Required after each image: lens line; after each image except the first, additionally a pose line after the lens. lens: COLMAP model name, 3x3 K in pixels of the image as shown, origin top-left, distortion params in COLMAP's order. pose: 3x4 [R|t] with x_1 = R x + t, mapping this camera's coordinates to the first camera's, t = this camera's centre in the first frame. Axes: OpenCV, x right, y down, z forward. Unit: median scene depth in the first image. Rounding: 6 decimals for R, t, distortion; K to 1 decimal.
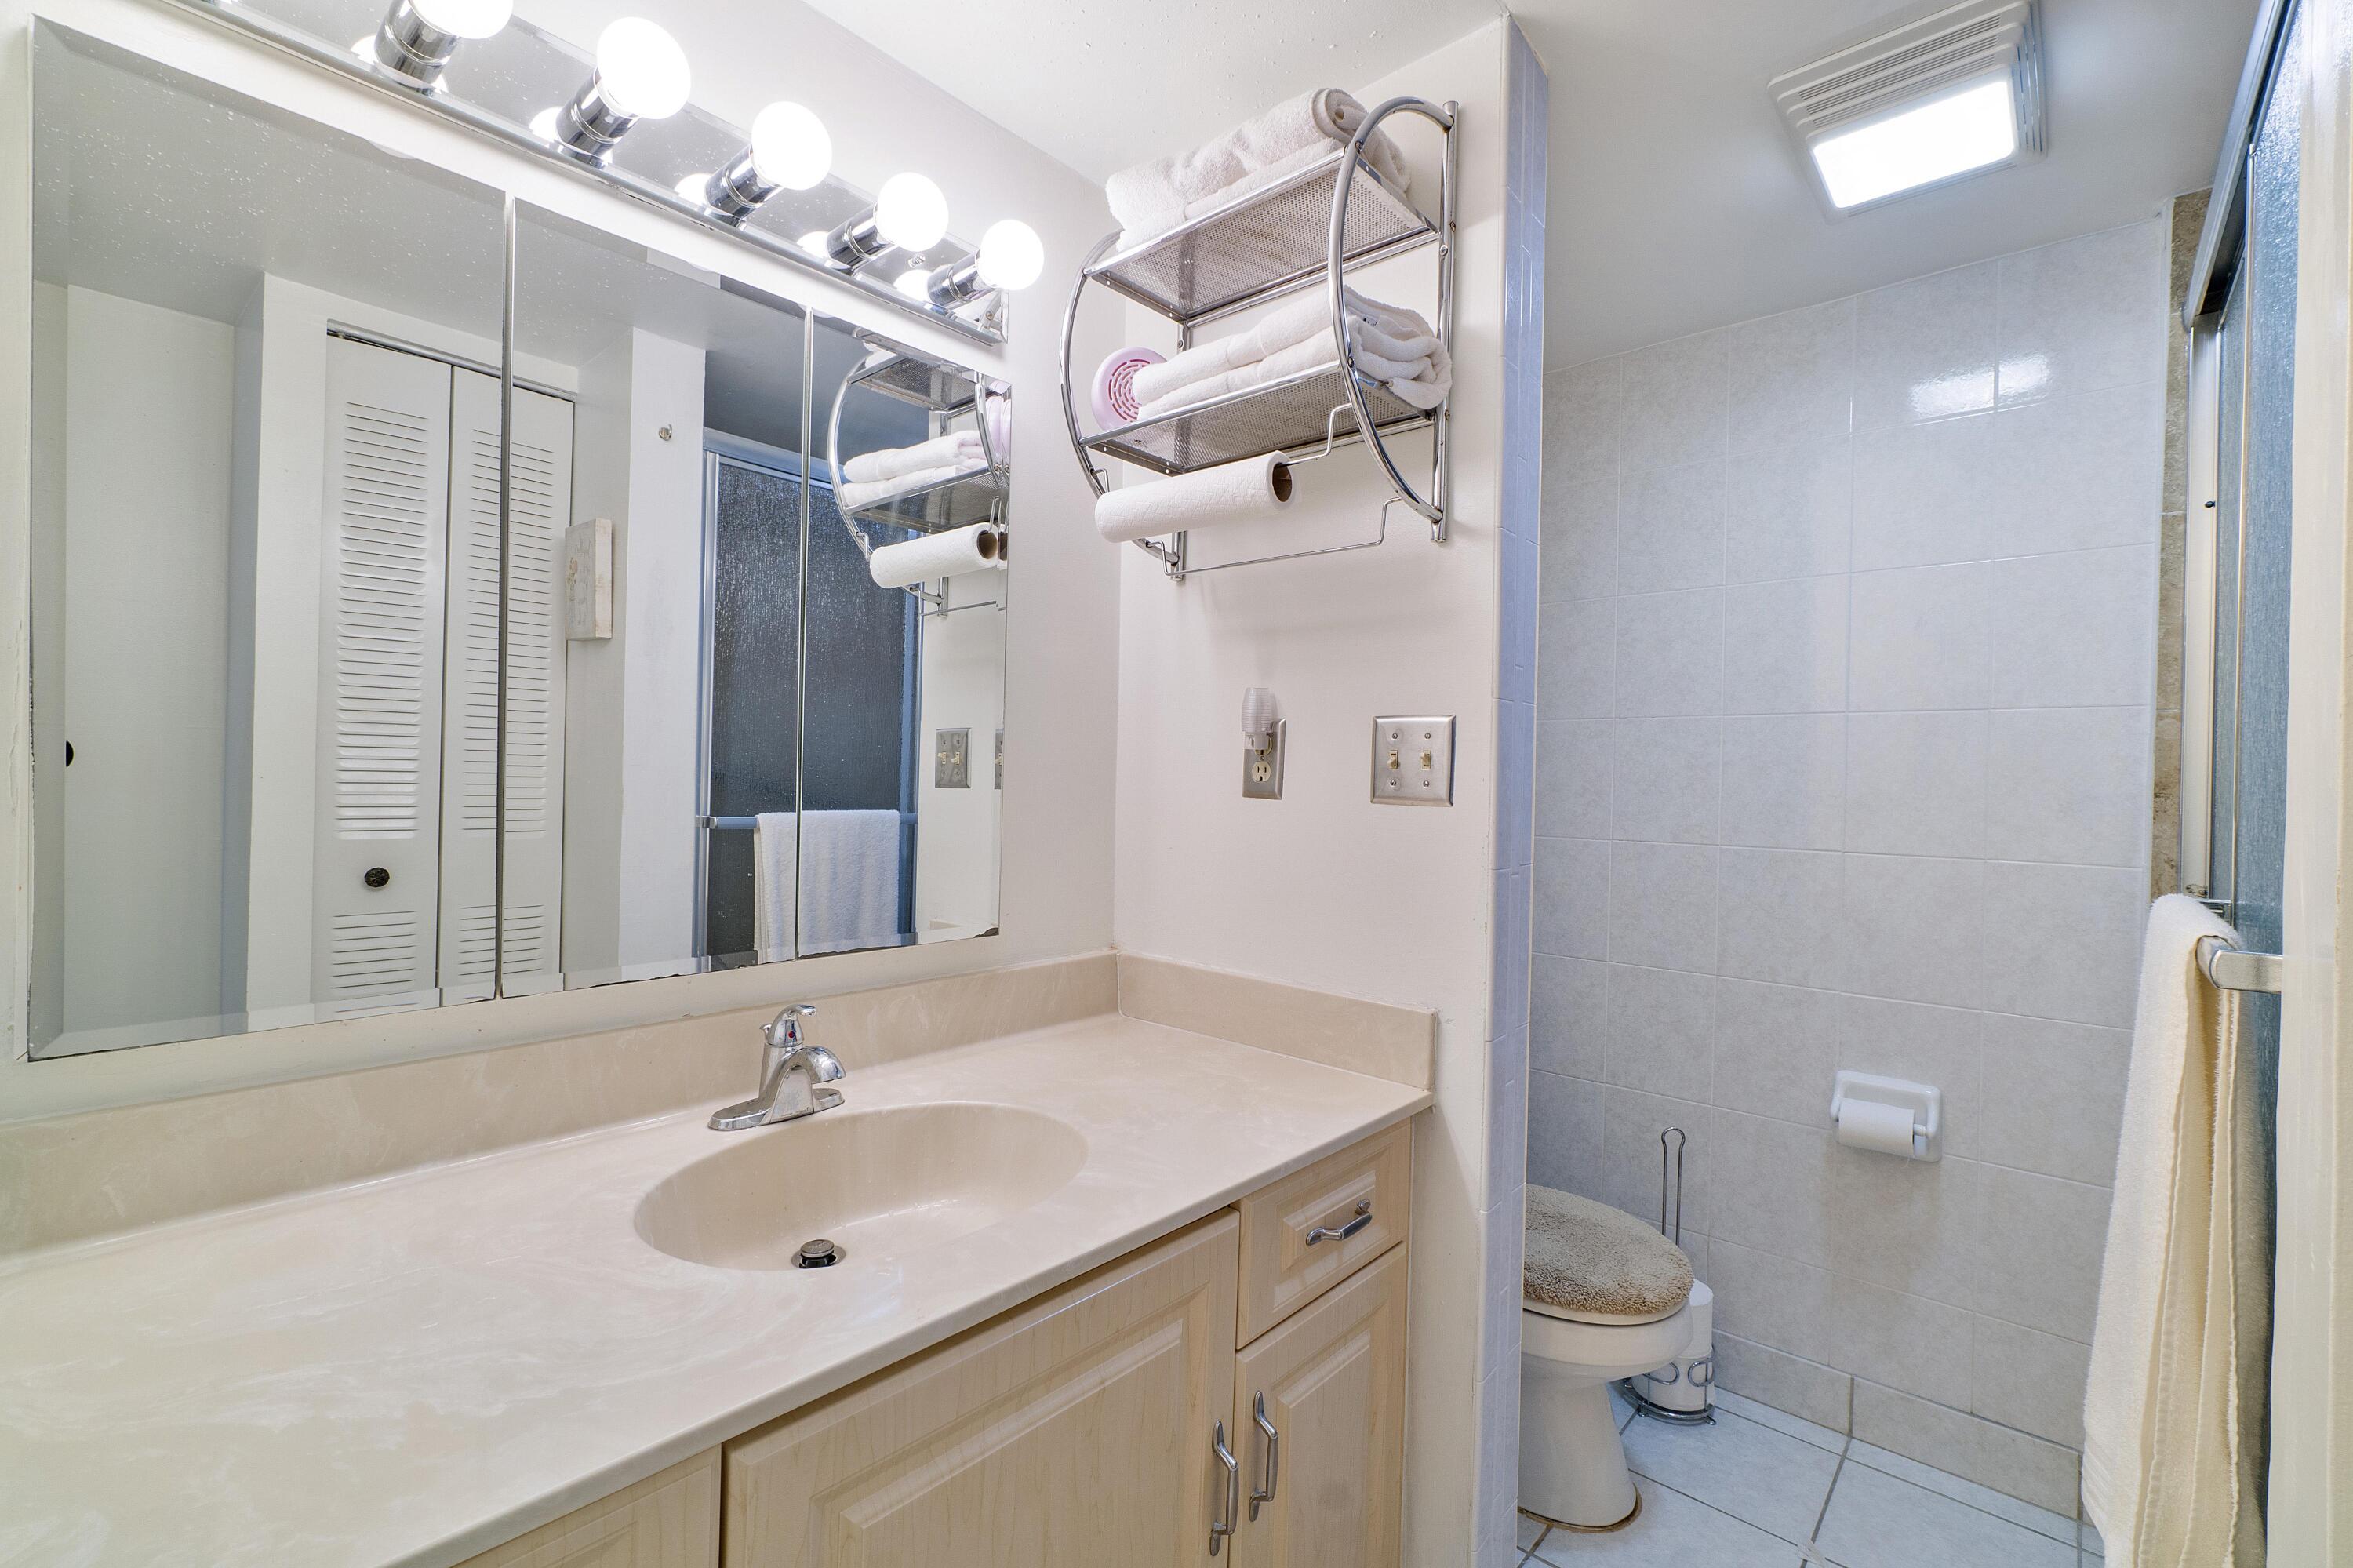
lens RADIAL K [[1018.8, 0, 1172.9], [0, 1018.8, 786.6], [0, 0, 1]] dist [-0.007371, 0.002136]
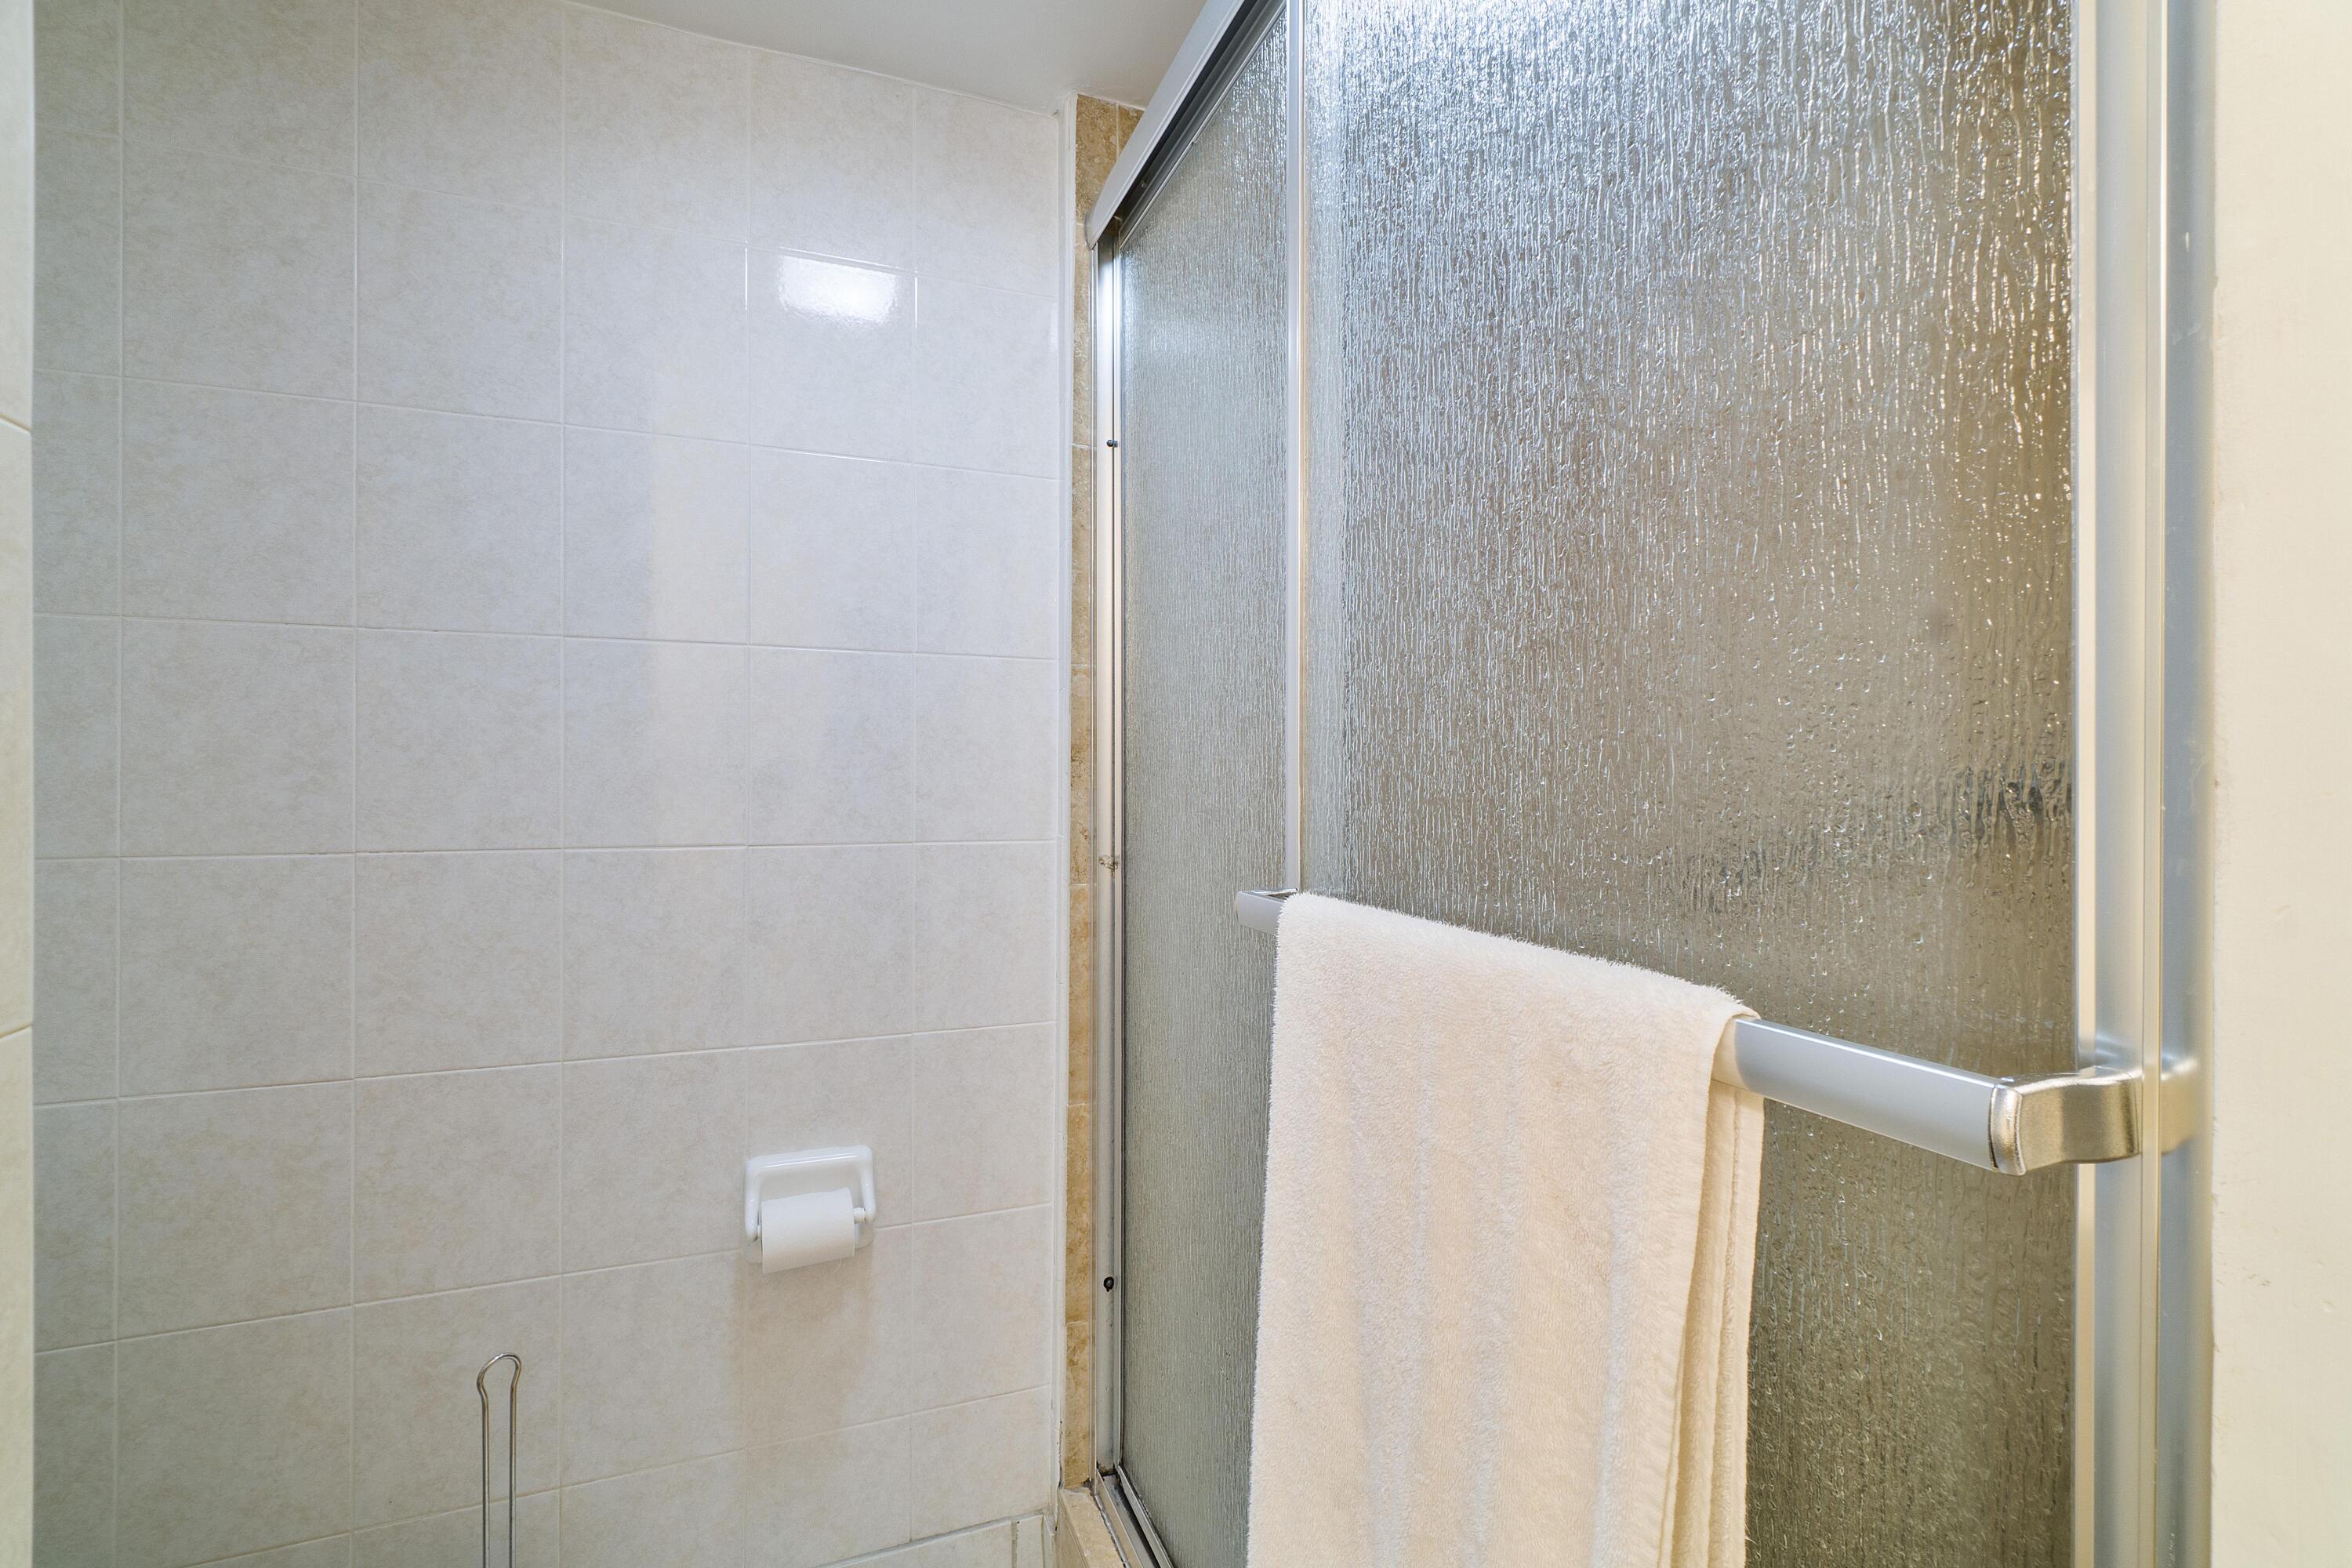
lens RADIAL K [[1018.3, 0, 1170.7], [0, 1018.3, 785.4], [0, 0, 1]] dist [-0.007371, 0.002136]
pose [[0.459202, -0.019604, 0.888115, 0.184742], [0.012069, 0.999802, 0.015829, 0.016426], [-0.888250, 0.003450, 0.459348, 0.444873]]
